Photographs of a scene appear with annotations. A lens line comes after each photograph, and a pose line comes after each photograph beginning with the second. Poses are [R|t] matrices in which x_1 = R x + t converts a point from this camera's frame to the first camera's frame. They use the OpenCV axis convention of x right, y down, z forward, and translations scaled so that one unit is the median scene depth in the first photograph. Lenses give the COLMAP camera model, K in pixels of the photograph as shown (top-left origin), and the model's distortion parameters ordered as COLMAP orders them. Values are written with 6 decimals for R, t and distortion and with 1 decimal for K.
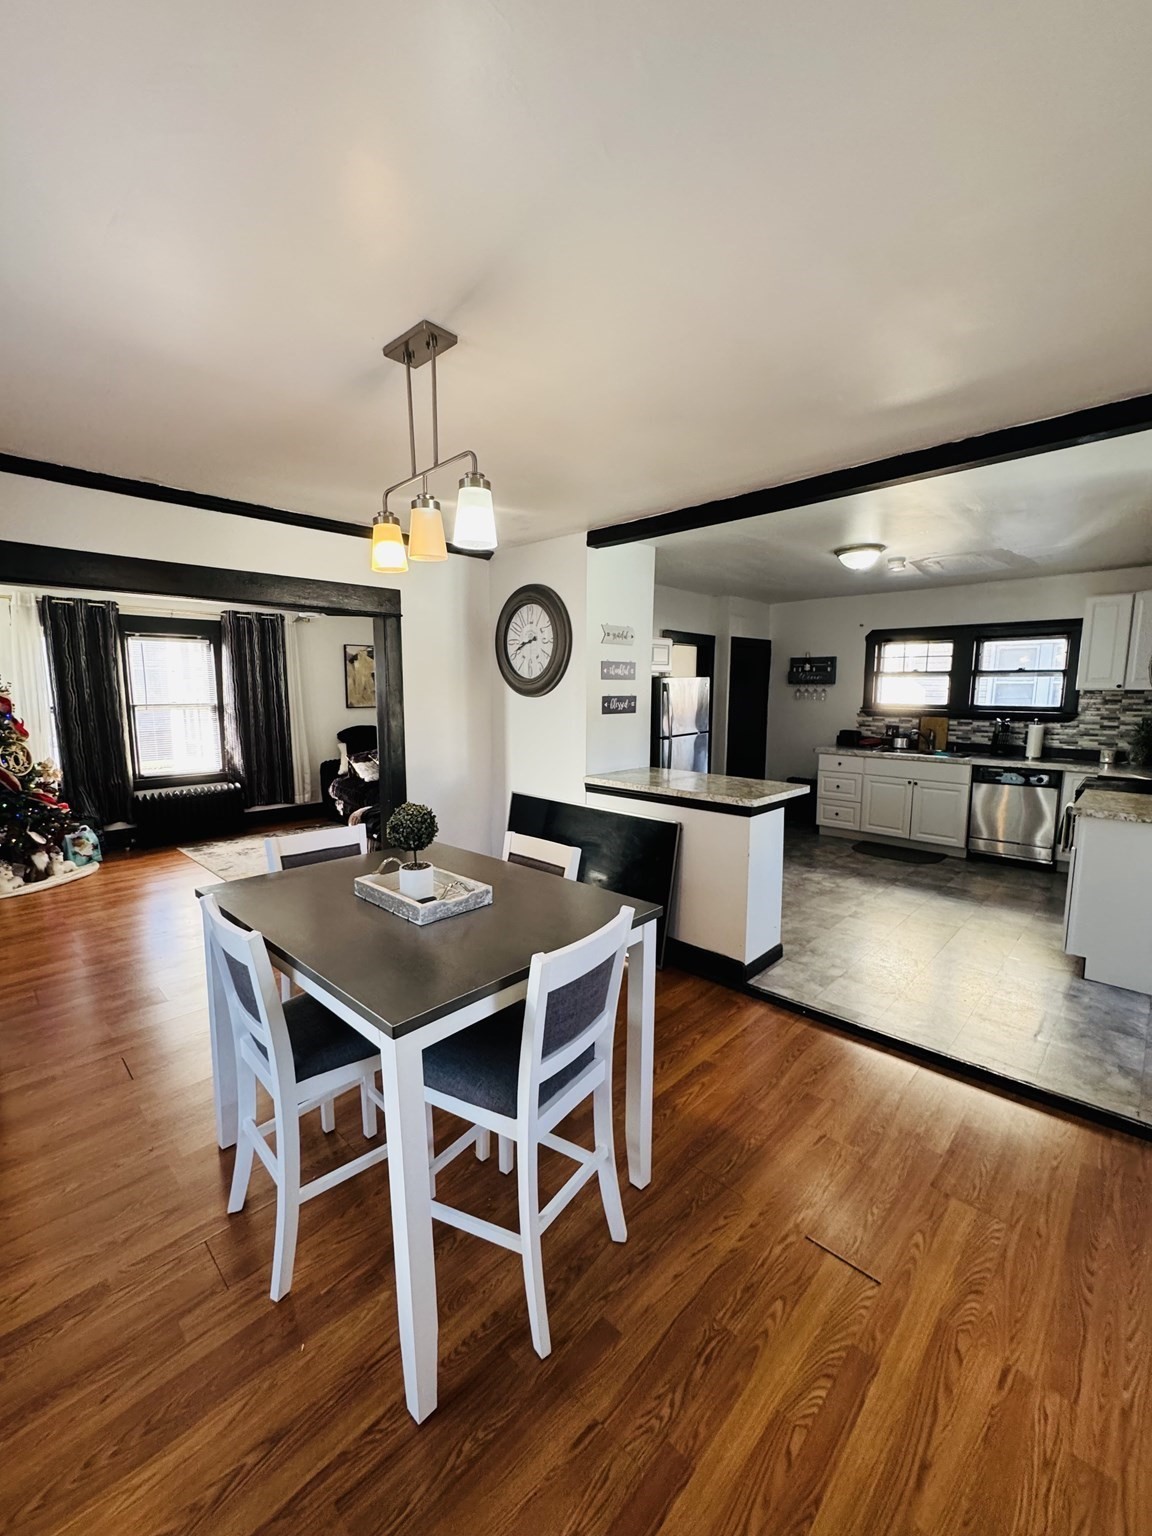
lens RADIAL K [[615.6, 0, 578.4], [0, 615.6, 772.9], [0, 0, 1]] dist [-0.001846, 0.000914]
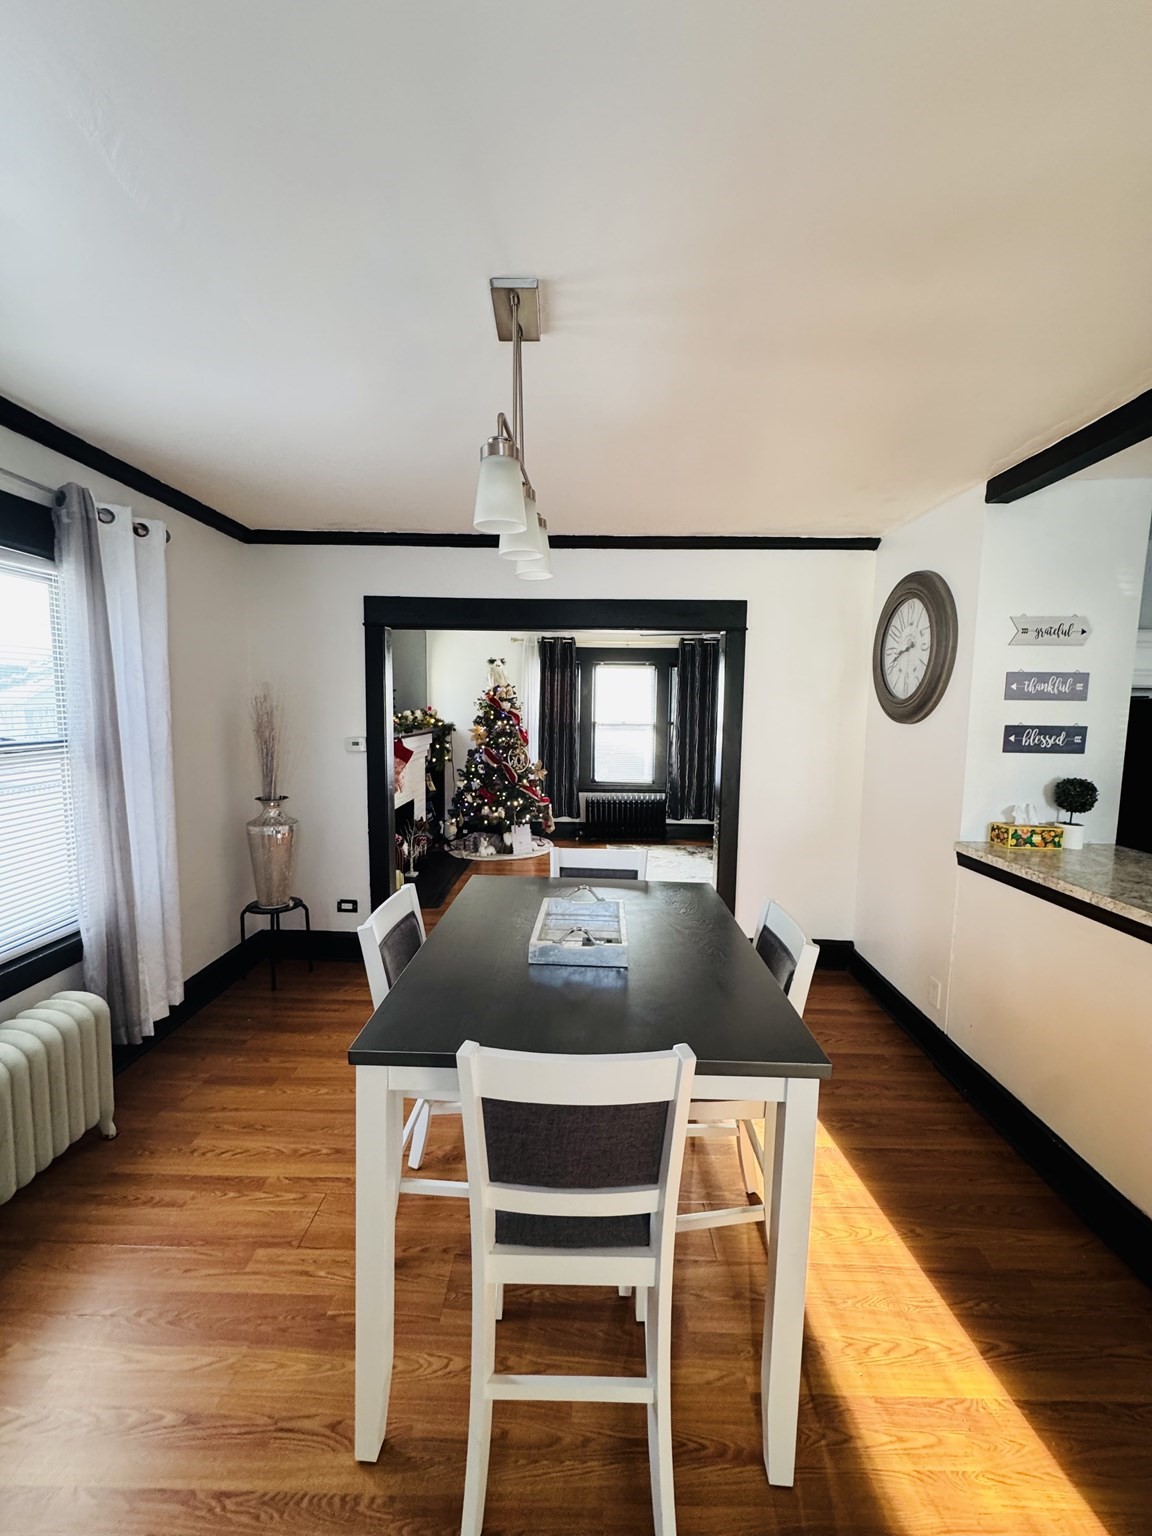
lens RADIAL K [[615.6, 0, 573.2], [0, 615.6, 768.8], [0, 0, 1]] dist [-0.001846, 0.000914]
pose [[0.682872, 0.080235, -0.726118, 0.203307], [-0.111049, 0.993800, 0.005378, -0.030617], [0.722048, 0.076962, 0.687549, 0.217378]]
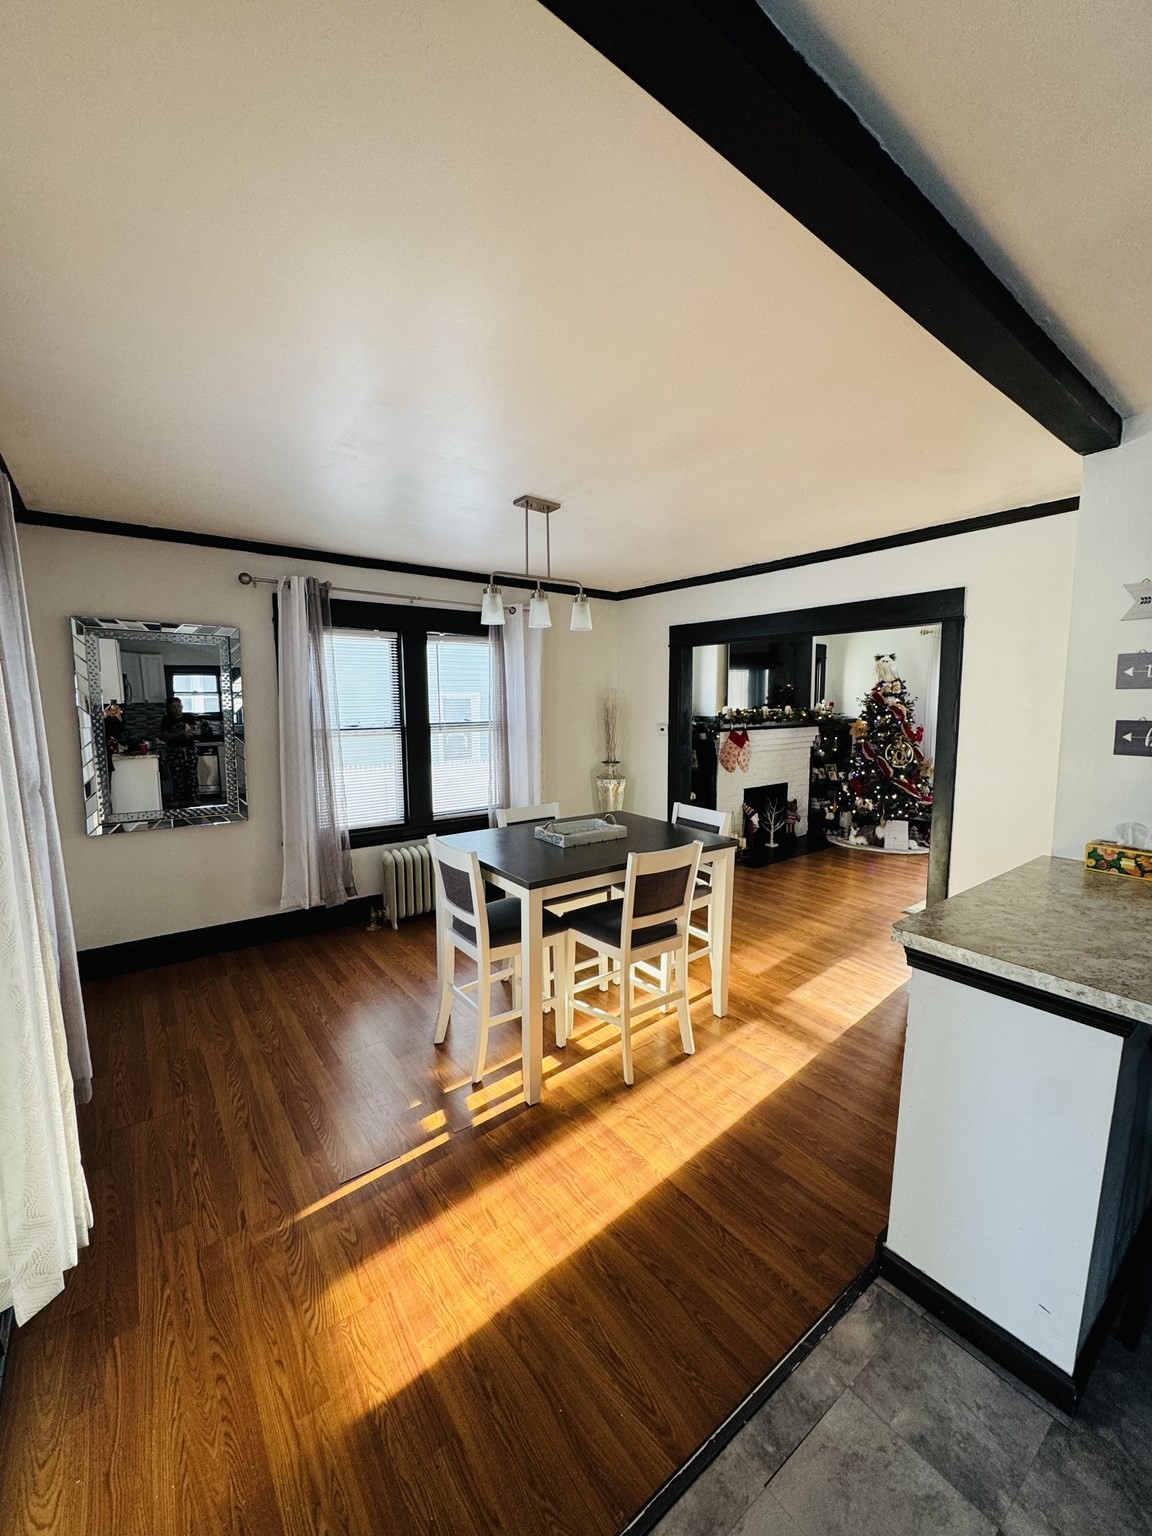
lens RADIAL K [[615.6, 0, 577.1], [0, 615.6, 770.7], [0, 0, 1]] dist [-0.001846, 0.000914]
pose [[-0.161214, 0.111829, -0.980563, 0.633574], [-0.133193, 0.982004, 0.133892, -0.090847], [0.977890, 0.152190, -0.143418, 0.624868]]
